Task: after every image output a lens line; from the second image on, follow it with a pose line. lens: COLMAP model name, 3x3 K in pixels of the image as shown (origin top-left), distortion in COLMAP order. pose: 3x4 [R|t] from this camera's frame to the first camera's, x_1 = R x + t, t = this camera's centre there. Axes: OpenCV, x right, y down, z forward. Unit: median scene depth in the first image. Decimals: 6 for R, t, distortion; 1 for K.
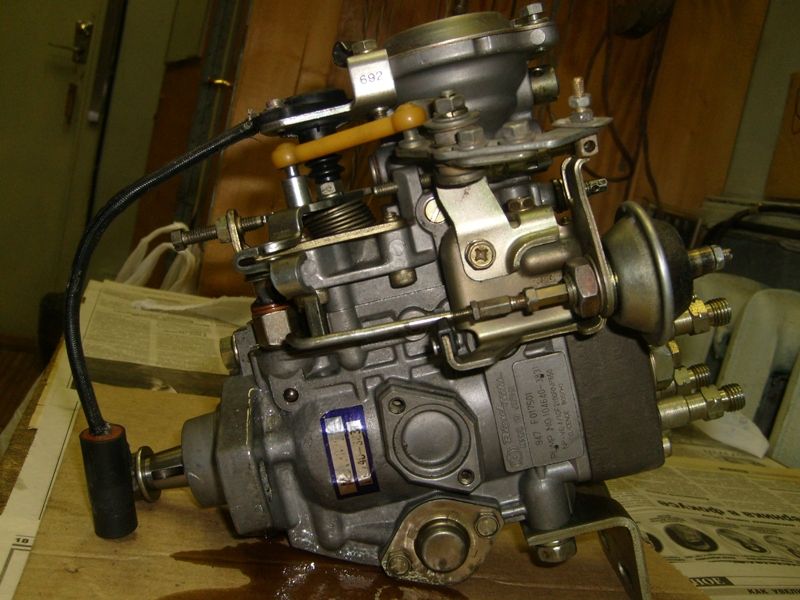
lens RADIAL K [[818.3, 0, 400.5], [0, 818.3, 301.0], [0, 0, 1]] dist [0.007975, 0.000000]
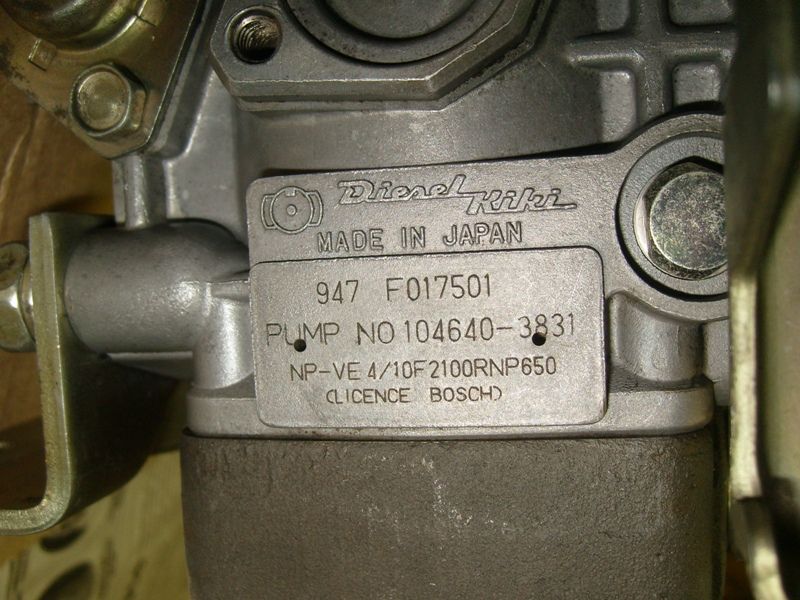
lens RADIAL K [[818.3, 0, 400.9], [0, 818.3, 300.1], [0, 0, 1]] dist [0.007975, 0.000000]
pose [[-0.181608, 0.982825, 0.032756, 0.153616], [-0.981370, -0.183261, 0.057685, 0.123022], [0.062698, -0.021669, 0.997797, 0.674514]]
